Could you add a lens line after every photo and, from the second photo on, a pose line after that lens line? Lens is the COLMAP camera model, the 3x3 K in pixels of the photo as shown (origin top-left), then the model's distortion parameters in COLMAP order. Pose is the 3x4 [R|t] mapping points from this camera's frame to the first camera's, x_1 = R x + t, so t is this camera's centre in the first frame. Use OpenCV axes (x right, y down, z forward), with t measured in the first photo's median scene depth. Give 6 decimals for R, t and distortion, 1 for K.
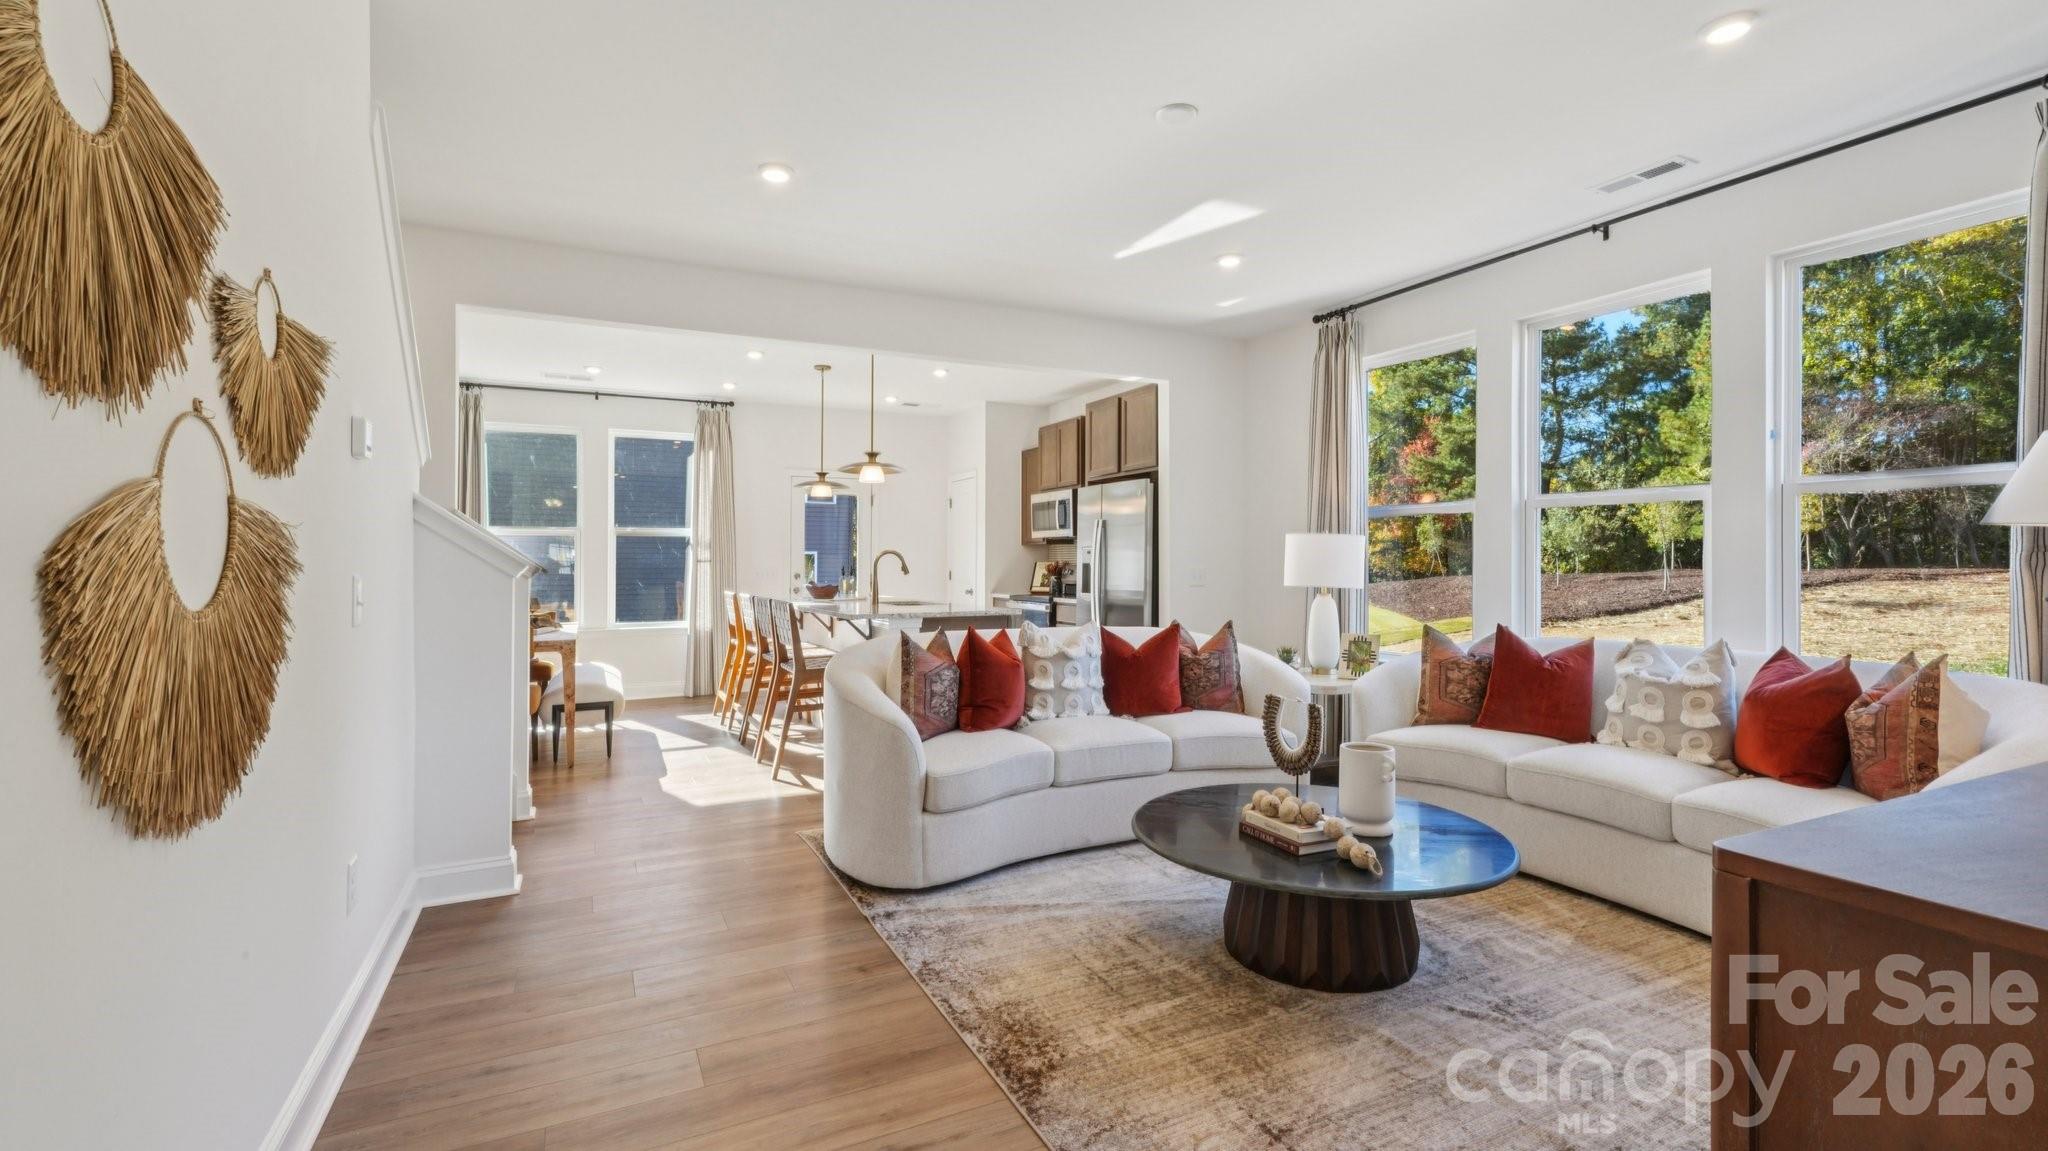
lens RADIAL K [[906.2, 0, 1019.8], [0, 906.2, 559.6], [0, 0, 1]] dist [0.016929, 0.000091]
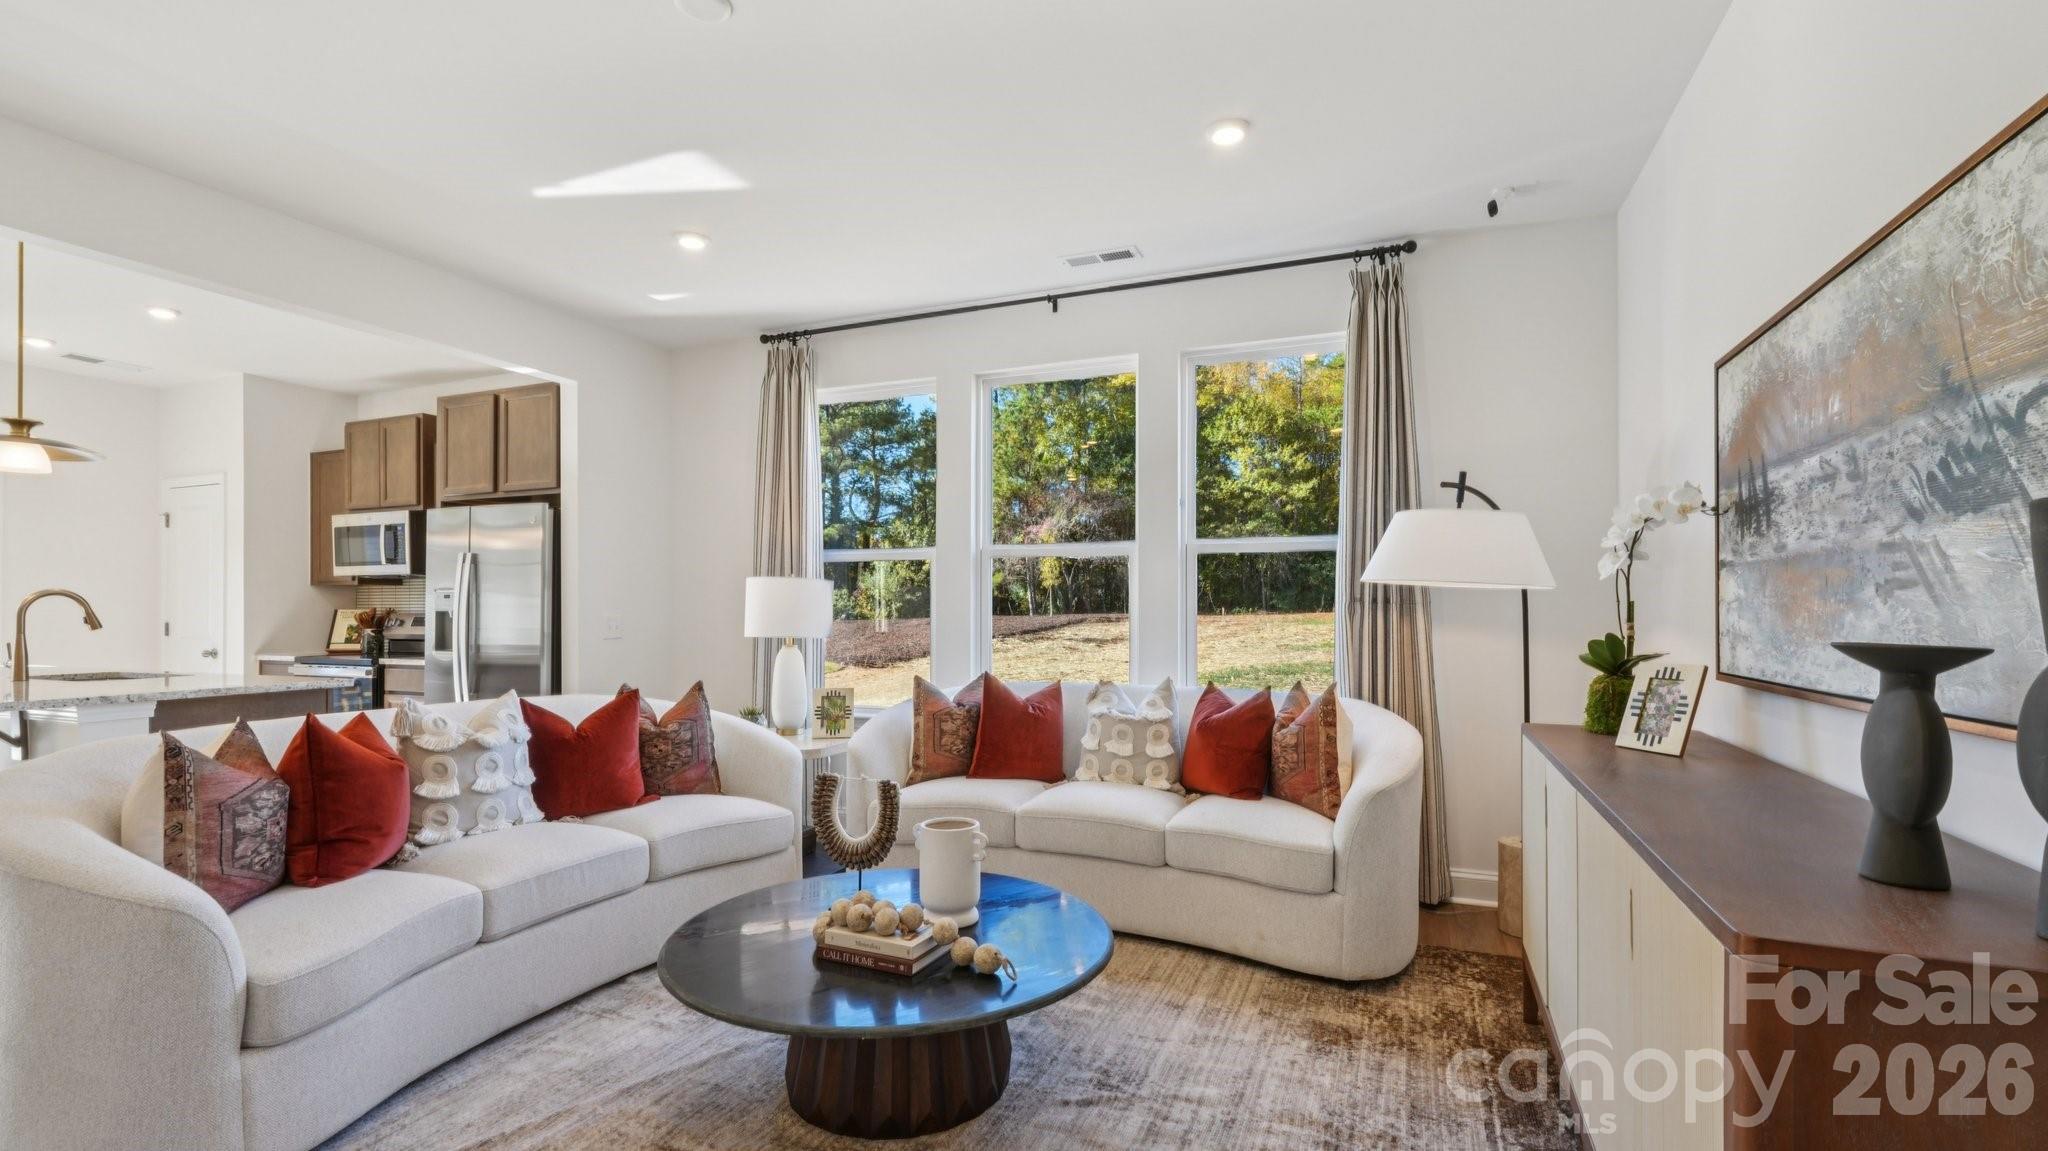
lens RADIAL K [[910.1, 0, 1022.2], [0, 910.1, 612.7], [0, 0, 1]] dist [0.012193, 0.000112]
pose [[0.760588, -0.002187, 0.649231, -0.082032], [-0.002283, 0.999979, 0.006043, -0.000267], [-0.649231, -0.006078, 0.760567, 0.187903]]
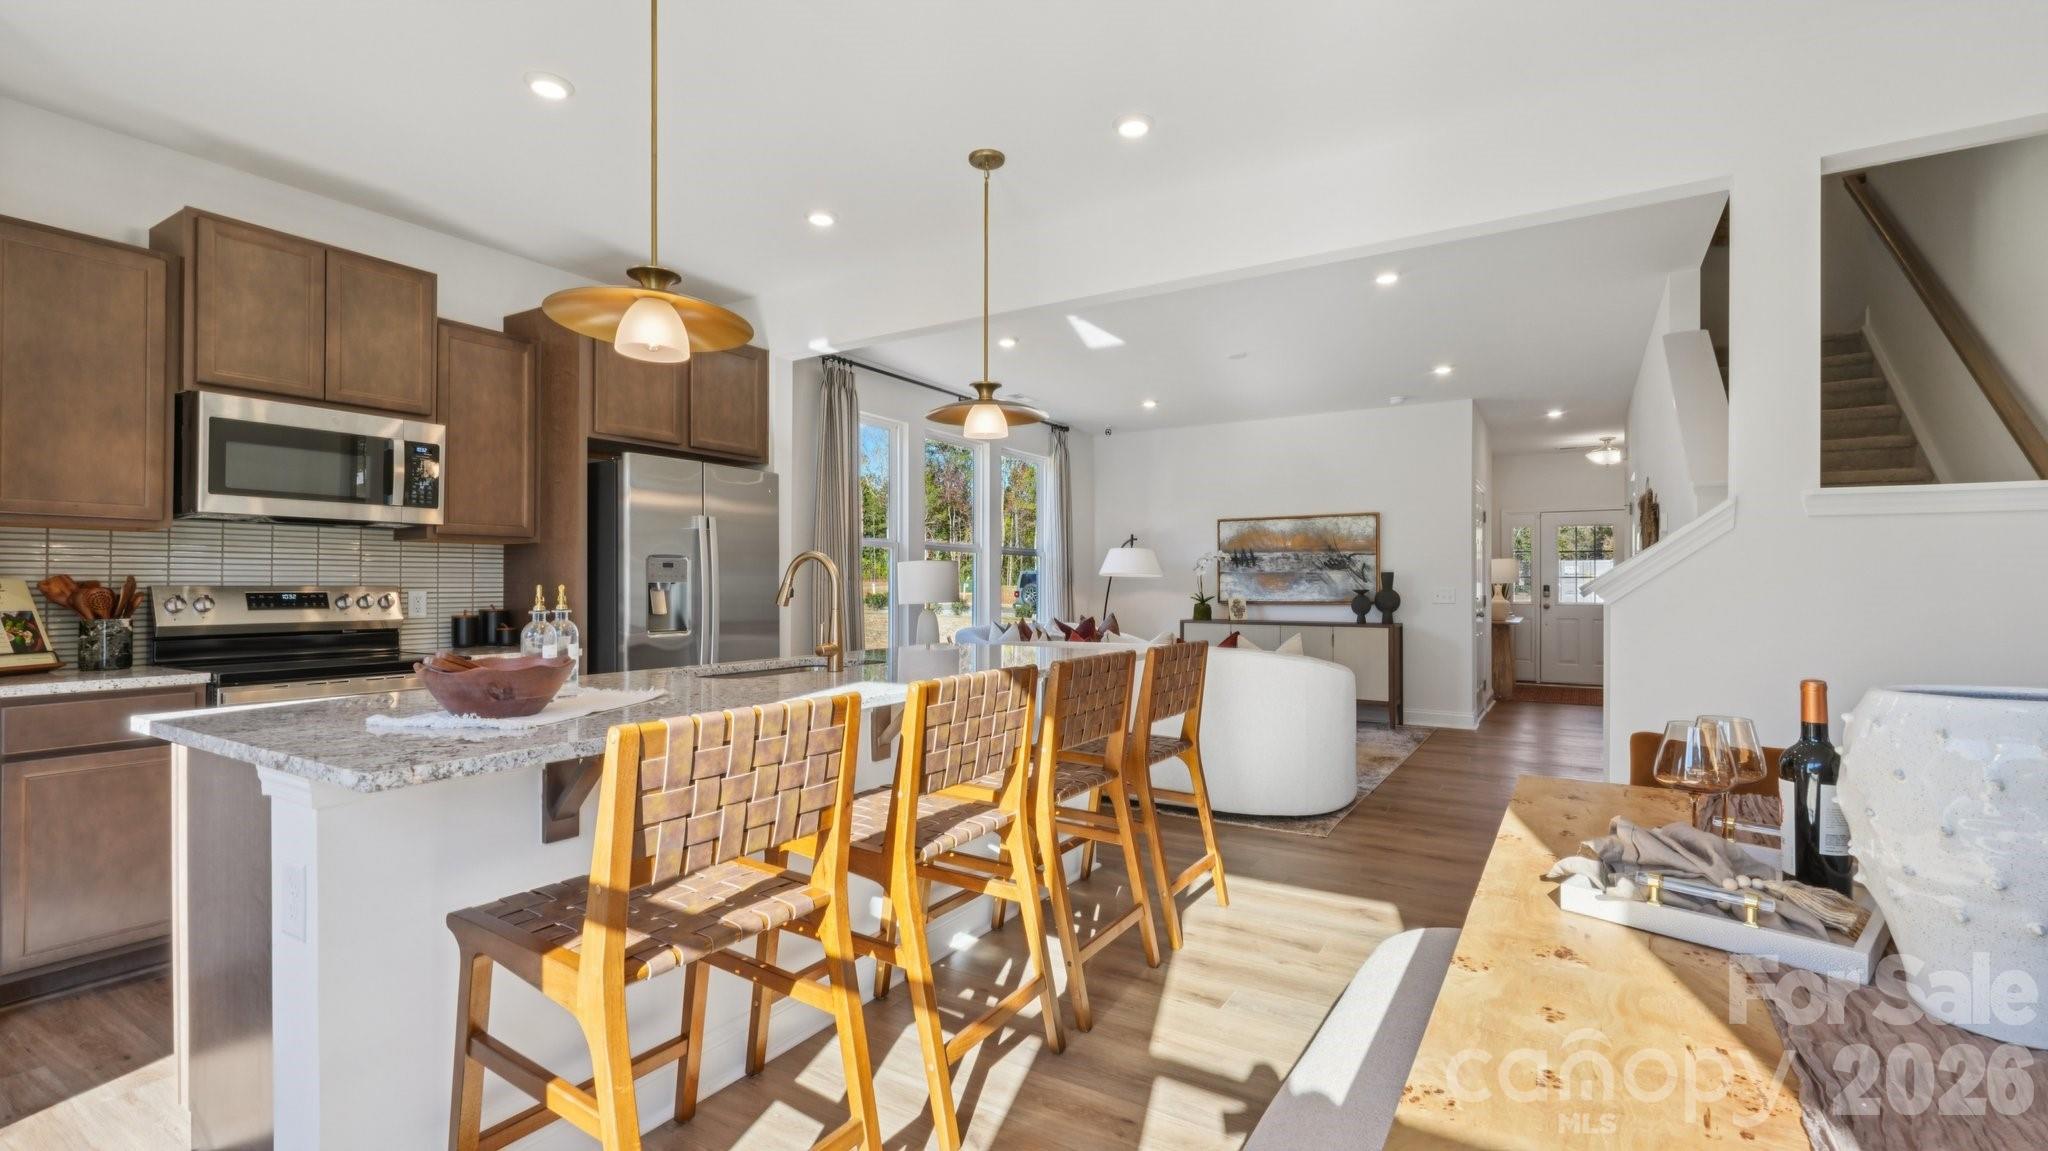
lens RADIAL K [[896.4, 0, 1022.3], [0, 896.4, 577.9], [0, 0, 1]] dist [0.014811, 0.000083]
pose [[-0.521842, 0.011727, 0.852961, -0.879915], [-0.000397, 0.999902, -0.013990, 0.014583], [-0.853042, -0.007639, -0.521787, 1.738521]]
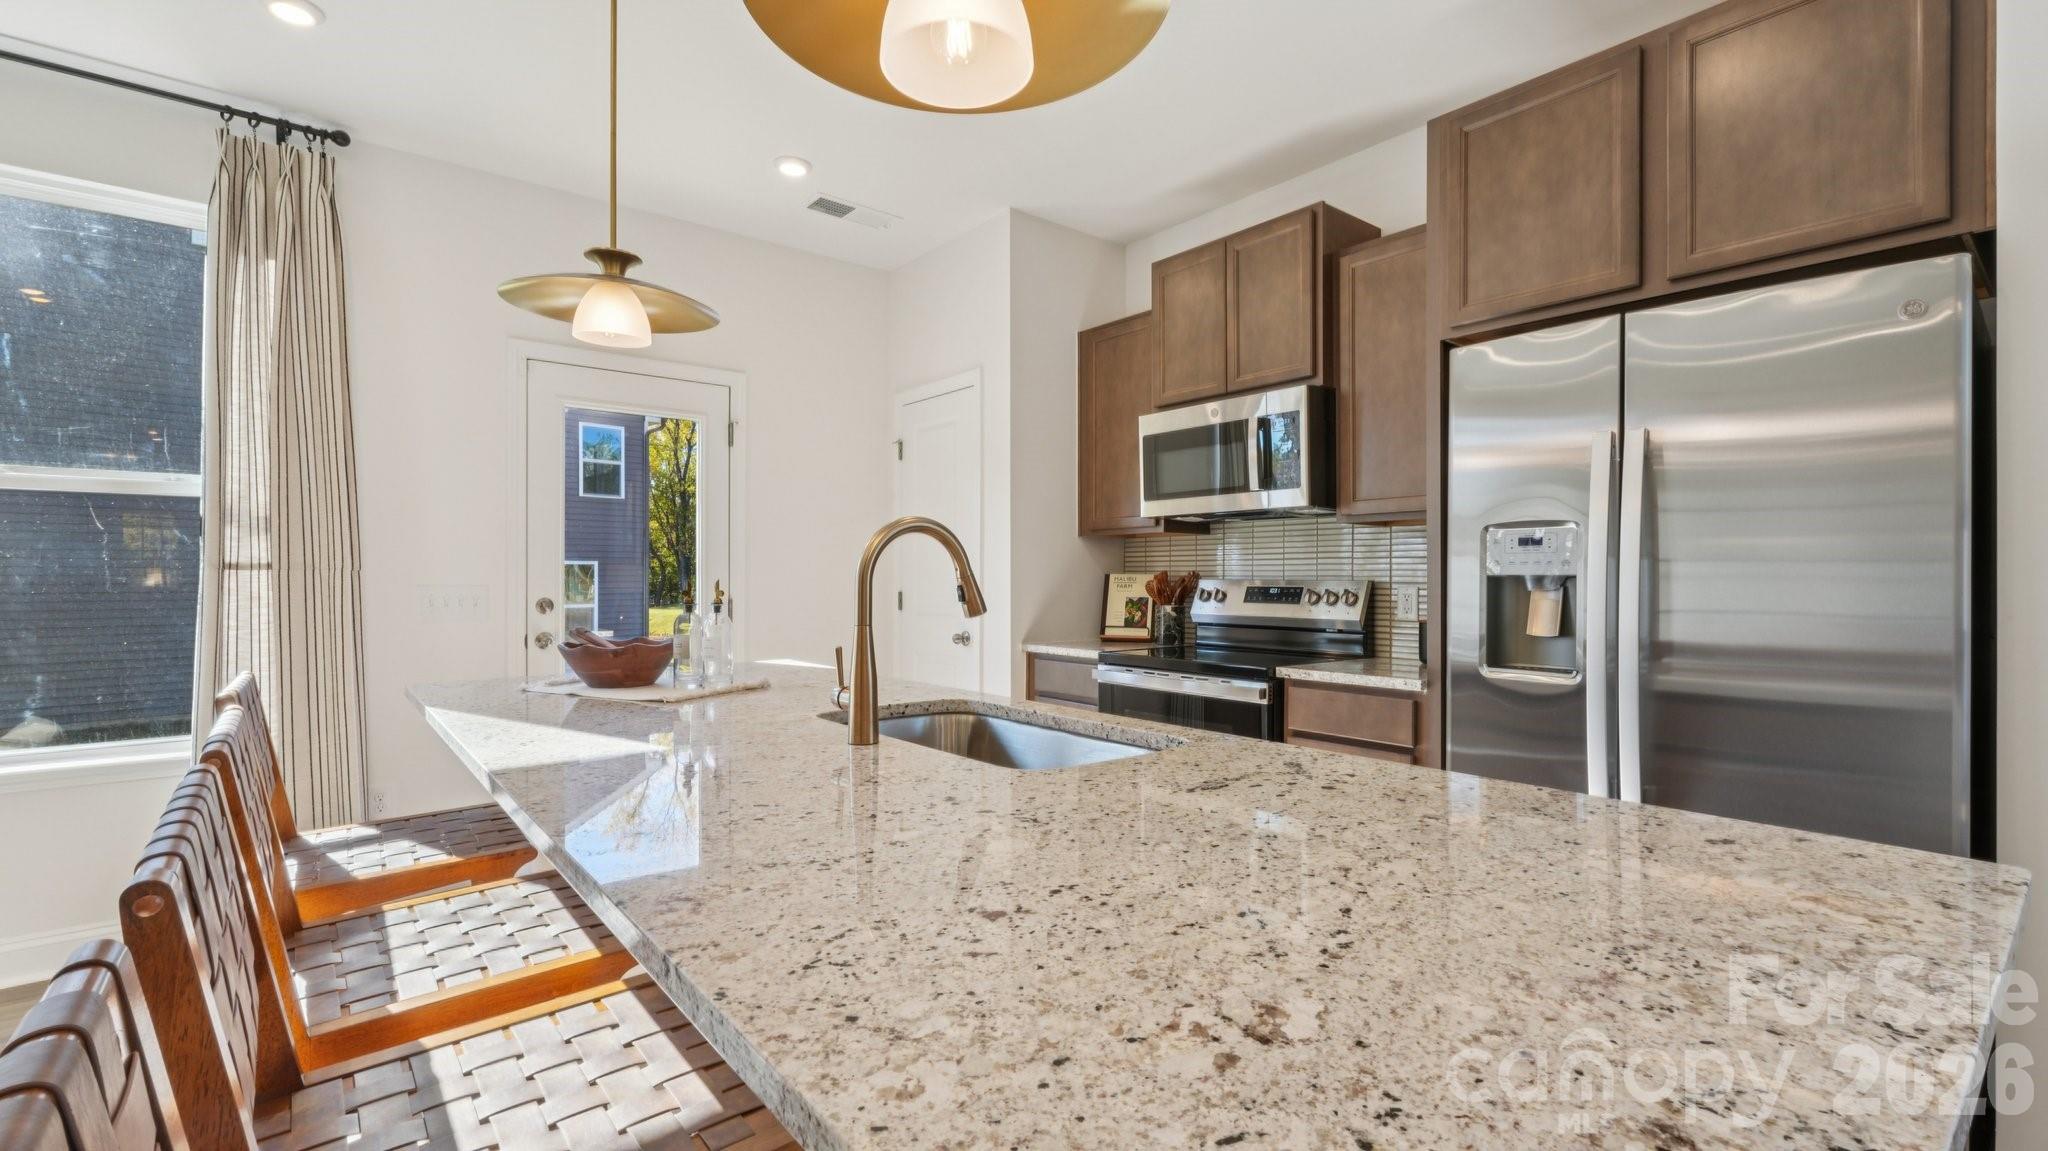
lens RADIAL K [[896.4, 0, 1022.3], [0, 896.4, 577.9], [0, 0, 1]] dist [0.014811, 0.000083]
pose [[0.974277, 0.002300, 0.225343, -0.261137], [-0.003450, 0.999983, 0.004708, 0.006423], [-0.225328, -0.005364, 0.974268, 1.146940]]
